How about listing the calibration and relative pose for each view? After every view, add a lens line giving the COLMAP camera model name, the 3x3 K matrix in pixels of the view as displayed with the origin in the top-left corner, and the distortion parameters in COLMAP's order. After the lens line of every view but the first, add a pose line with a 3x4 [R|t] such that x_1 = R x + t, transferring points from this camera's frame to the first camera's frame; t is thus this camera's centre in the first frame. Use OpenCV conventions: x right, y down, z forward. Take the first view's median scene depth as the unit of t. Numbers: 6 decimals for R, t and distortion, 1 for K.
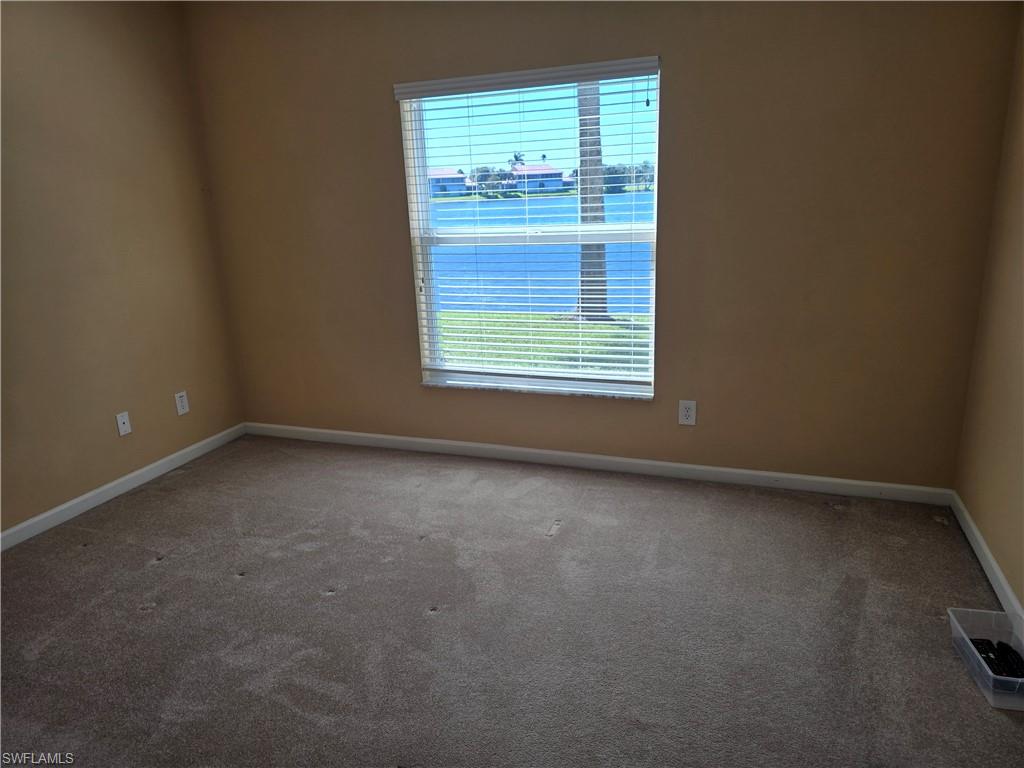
lens RADIAL K [[688.8, 0, 515.0], [0, 688.8, 383.4], [0, 0, 1]] dist [0.056336, -0.048875]
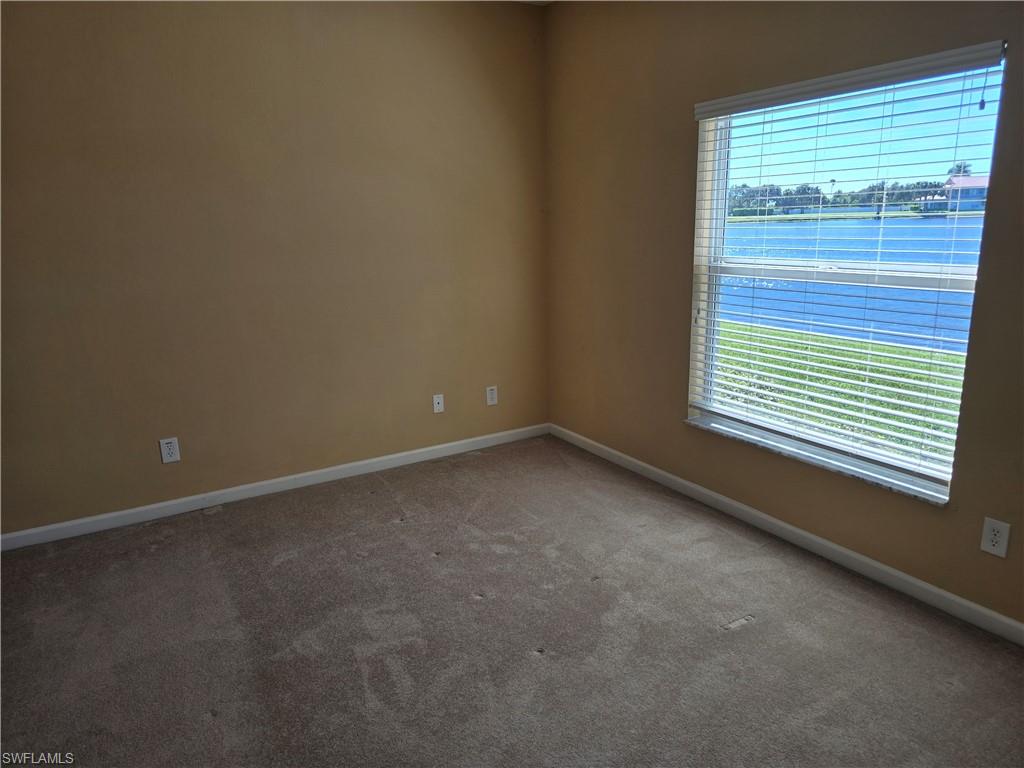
lens RADIAL K [[690.6, 0, 504.1], [0, 690.6, 380.9], [0, 0, 1]] dist [0.083064, -0.079943]
pose [[0.778122, 0.165185, -0.606004, 0.256843], [-0.175389, 0.983564, 0.042898, -0.054641], [0.603130, 0.072907, 0.794304, 0.114007]]
